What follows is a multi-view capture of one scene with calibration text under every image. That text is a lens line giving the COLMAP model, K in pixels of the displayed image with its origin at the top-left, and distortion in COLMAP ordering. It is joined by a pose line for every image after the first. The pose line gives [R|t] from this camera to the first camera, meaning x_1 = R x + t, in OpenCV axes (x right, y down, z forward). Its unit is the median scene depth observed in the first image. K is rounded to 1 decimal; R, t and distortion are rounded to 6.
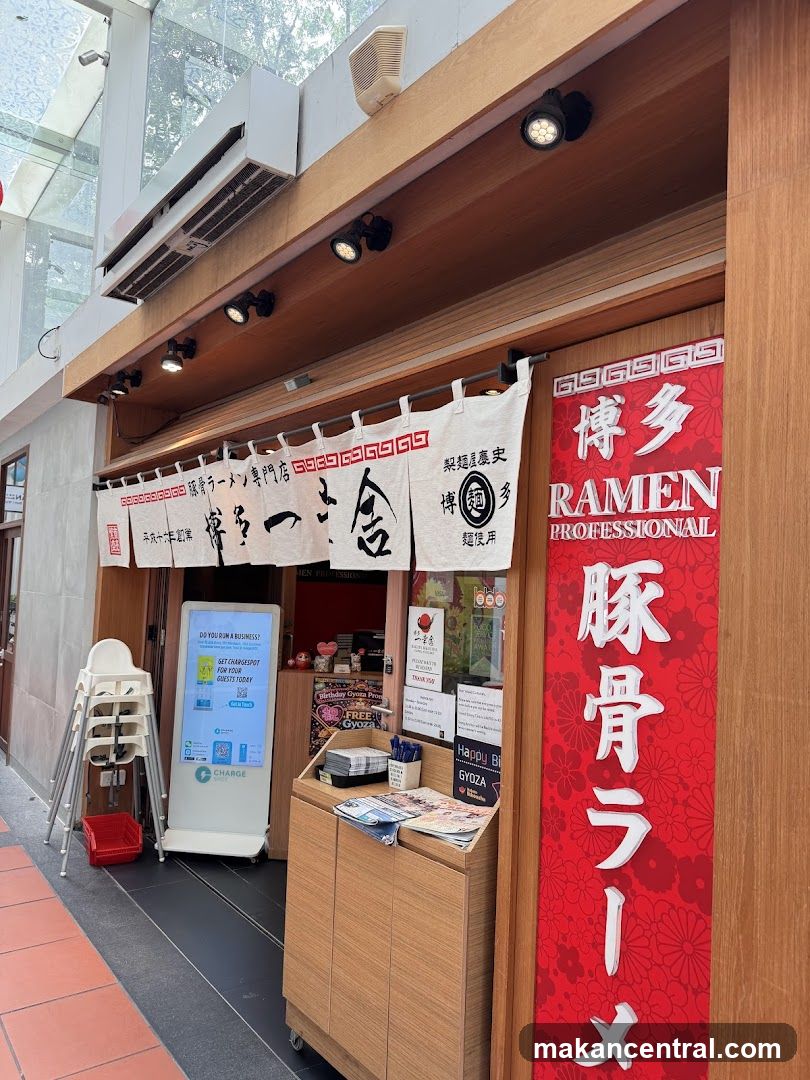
lens RADIAL K [[772.6, 0, 405.0], [0, 772.6, 540.0], [0, 0, 1]] dist [0.000876, -0.001337]
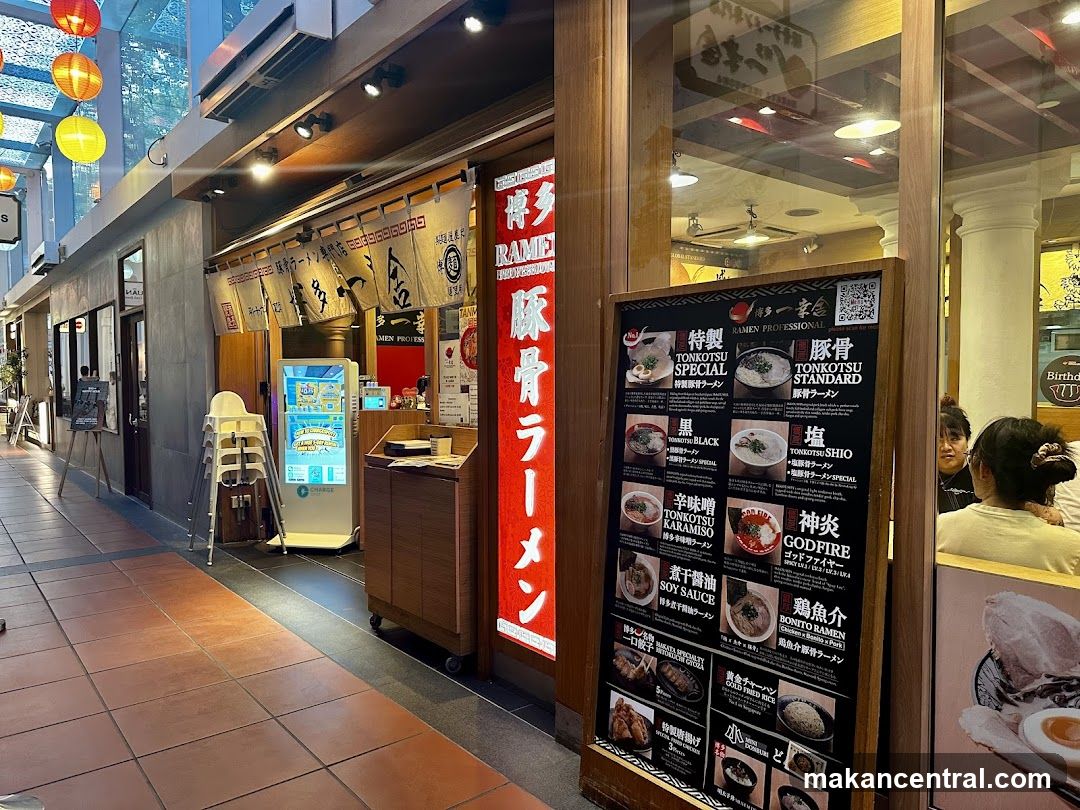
lens RADIAL K [[789.0, 0, 540.6], [0, 789.0, 450.1], [0, 0, 1]] dist [0.006693, 0.002174]
pose [[0.998940, -0.040705, 0.021515, 0.235837], [0.037134, 0.988562, 0.146175, 0.121129], [-0.027219, -0.145221, 0.989025, -0.764868]]
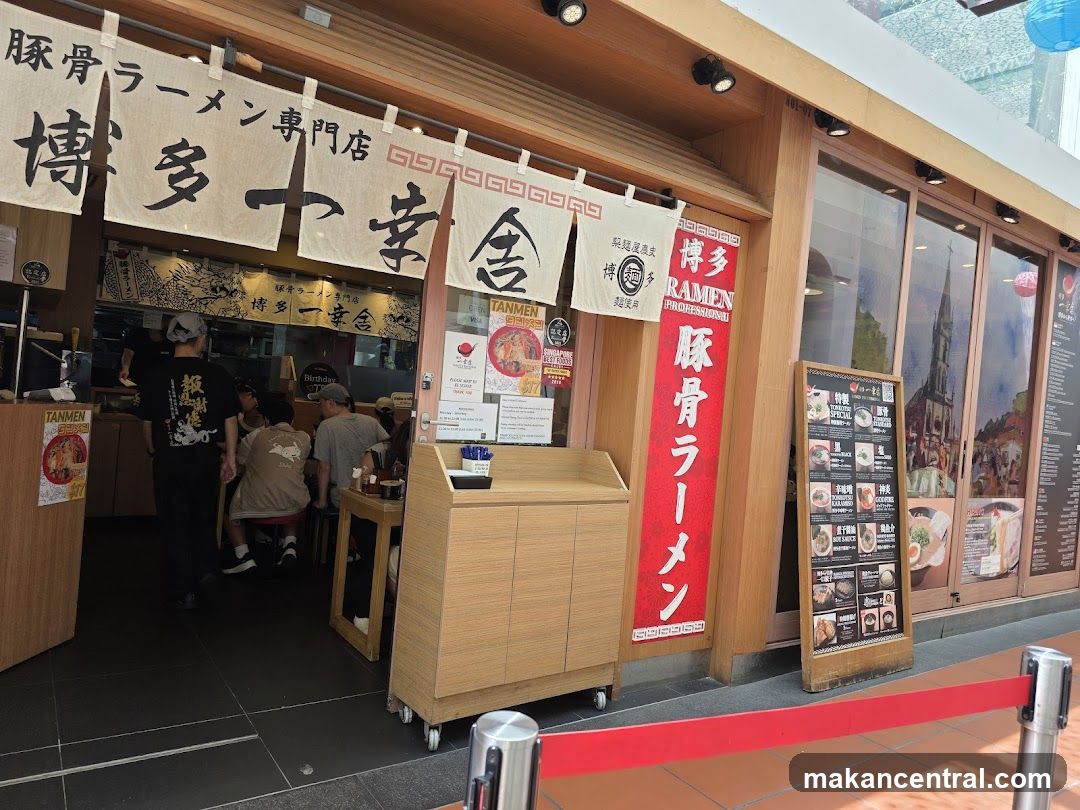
lens RADIAL K [[721.4, 0, 540.0], [0, 721.4, 405.0], [0, 0, 1]] dist [-0.008462, -0.000902]
pose [[0.026469, -0.048671, 0.998464, -1.518151], [-0.151990, 0.987006, 0.052142, 0.181555], [-0.988028, -0.153136, 0.018728, 1.253125]]
